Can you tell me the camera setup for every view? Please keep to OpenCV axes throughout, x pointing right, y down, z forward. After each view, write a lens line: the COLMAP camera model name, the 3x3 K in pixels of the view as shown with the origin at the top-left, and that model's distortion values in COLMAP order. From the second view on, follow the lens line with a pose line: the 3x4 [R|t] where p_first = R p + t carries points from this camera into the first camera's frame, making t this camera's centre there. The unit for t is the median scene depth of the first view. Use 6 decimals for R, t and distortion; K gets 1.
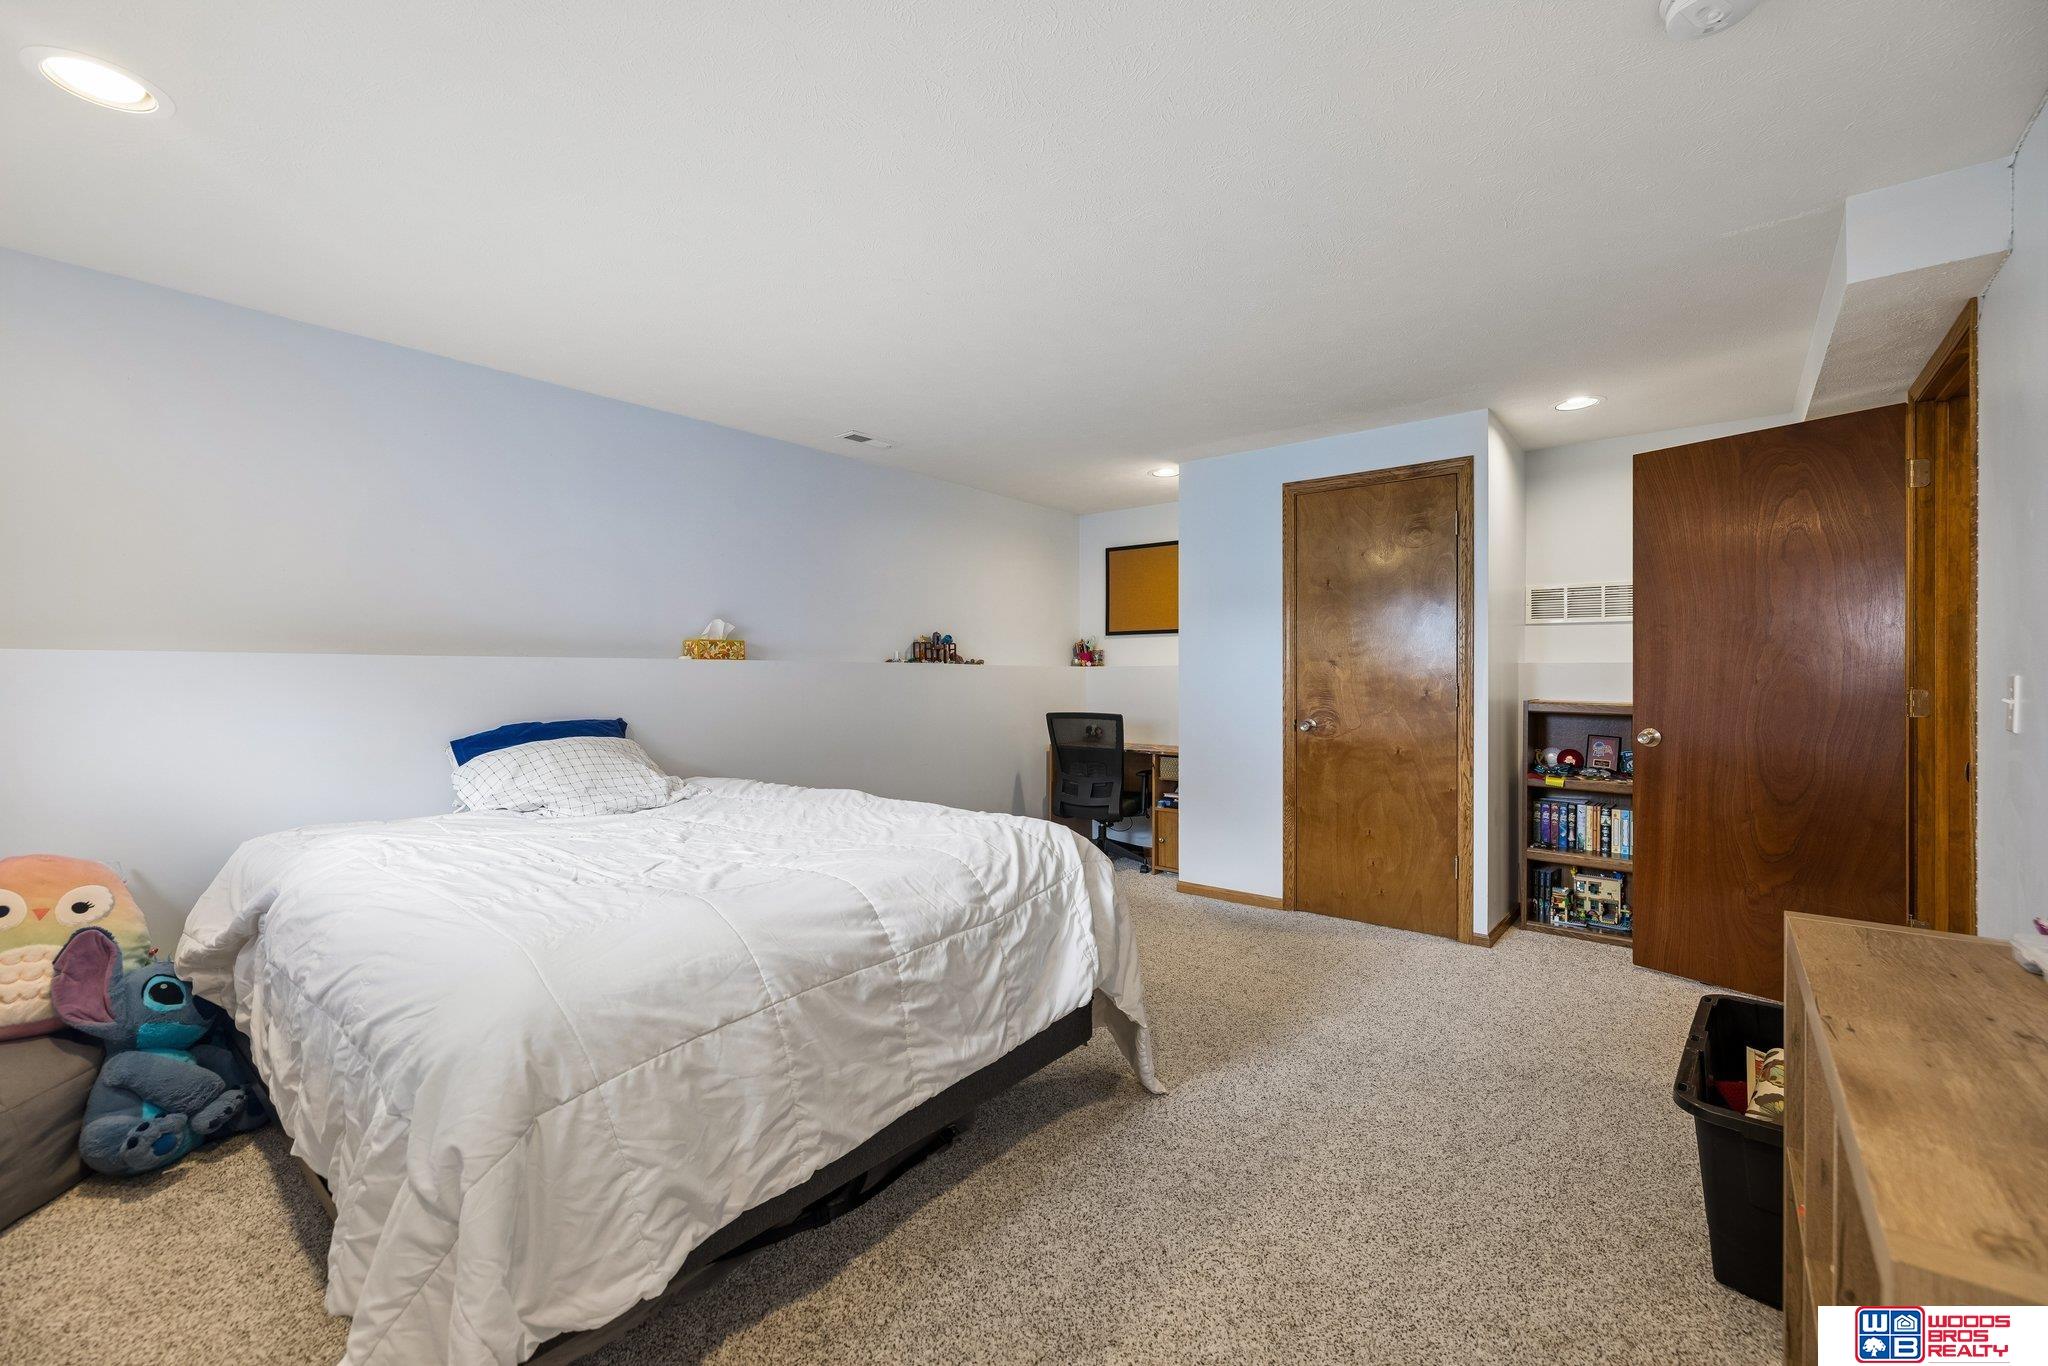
lens RADIAL K [[858.7, 0, 1025.8], [0, 858.7, 683.6], [0, 0, 1]] dist [0.008847, -0.000429]
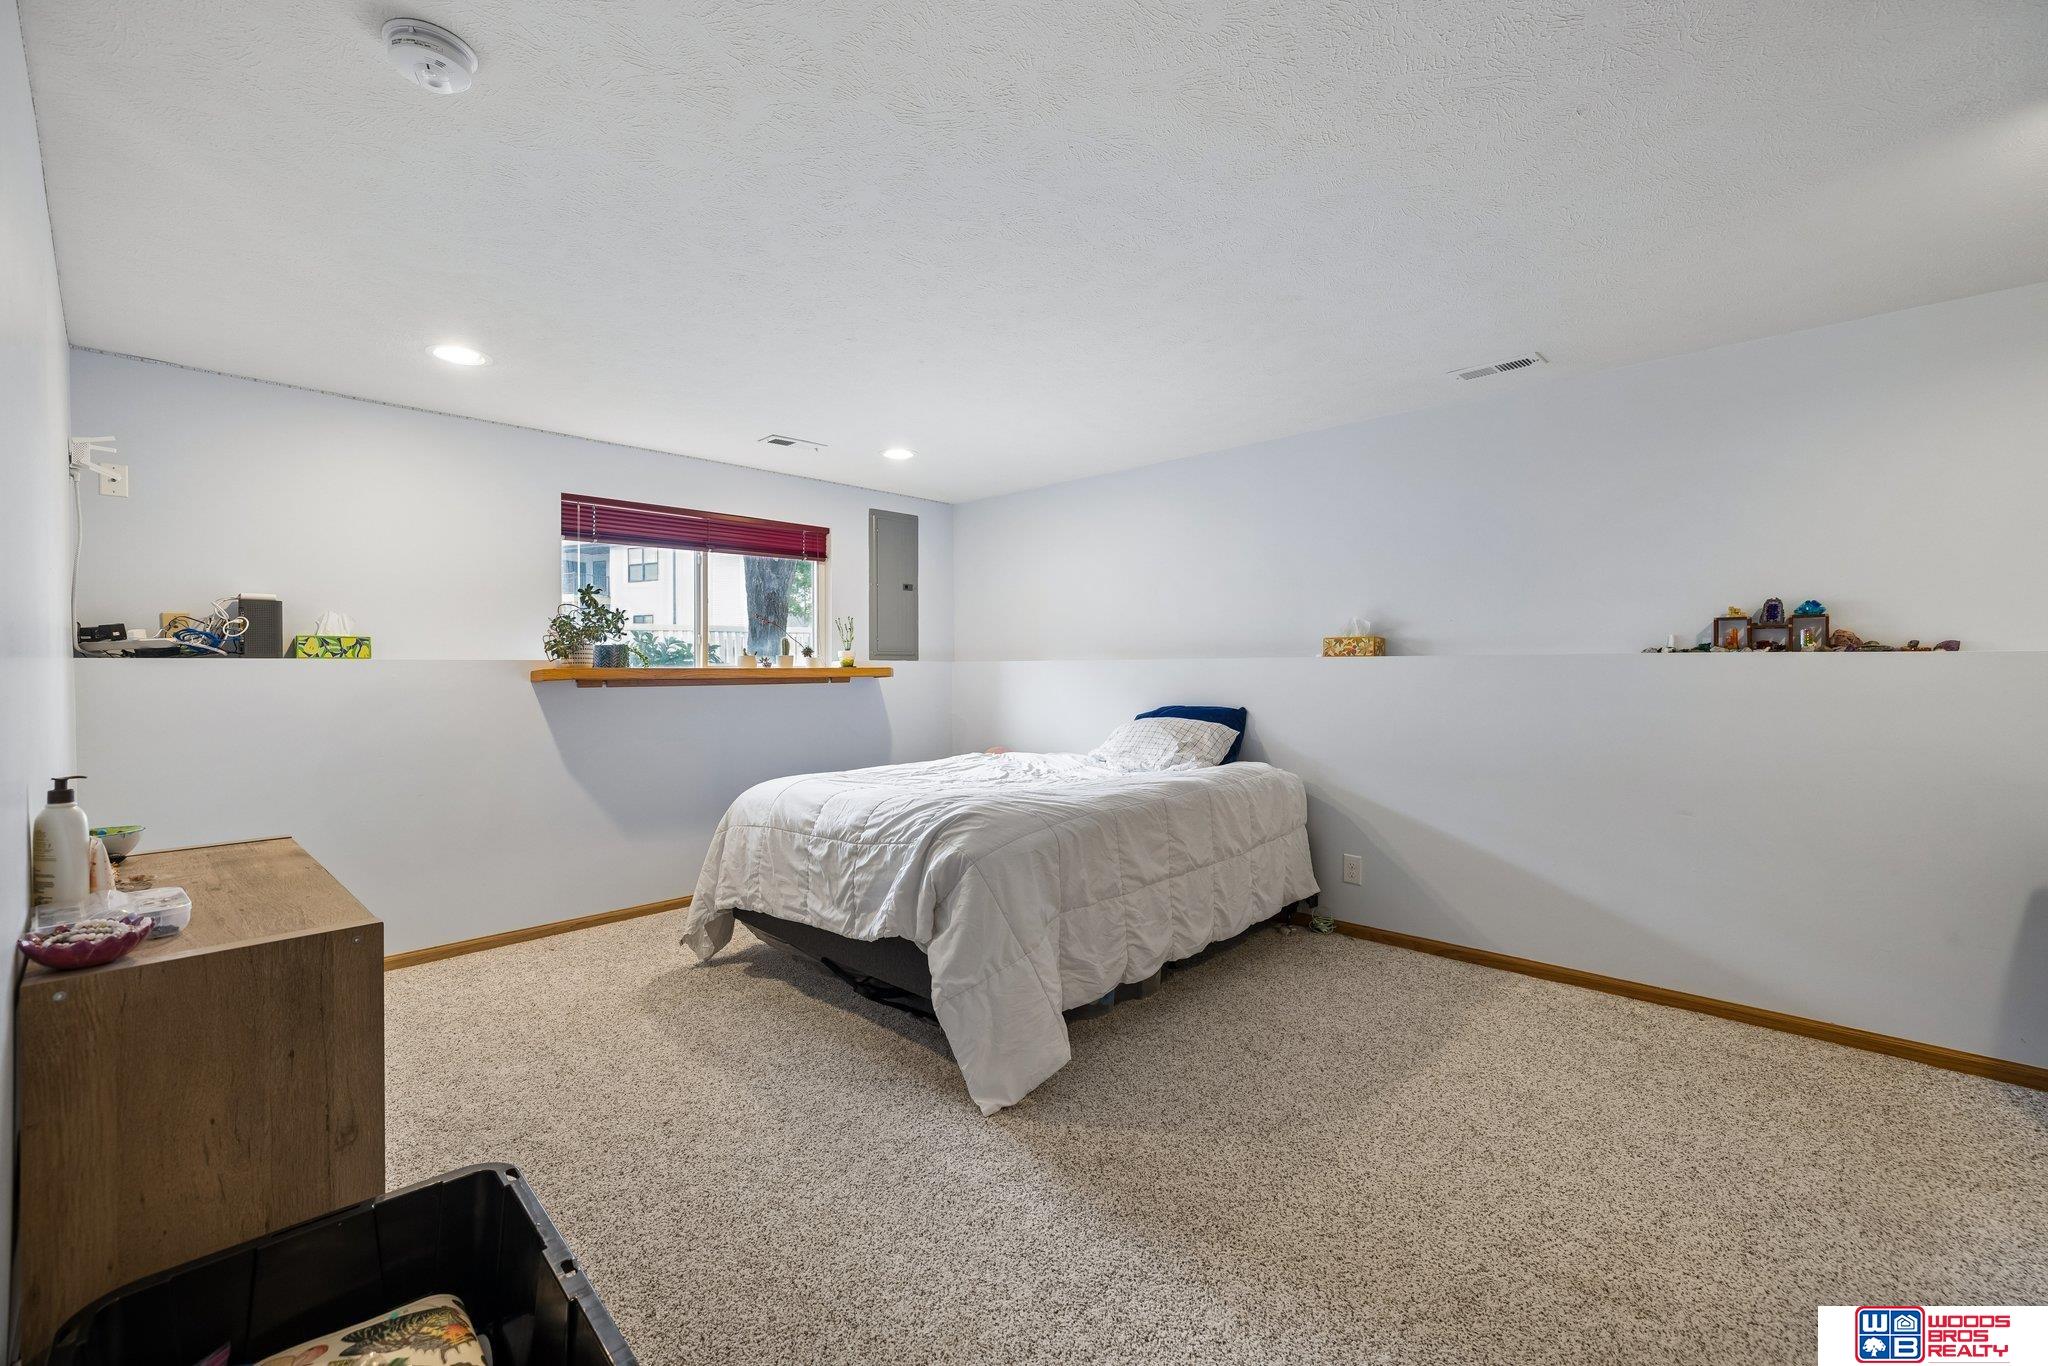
lens RADIAL K [[858.7, 0, 1025.8], [0, 858.7, 672.9], [0, 0, 1]] dist [0.008847, -0.000429]
pose [[-0.084974, 0.004659, -0.996372, 1.421881], [-0.006017, 0.999968, 0.005189, -0.024335], [0.996365, 0.006436, -0.084943, 1.444496]]
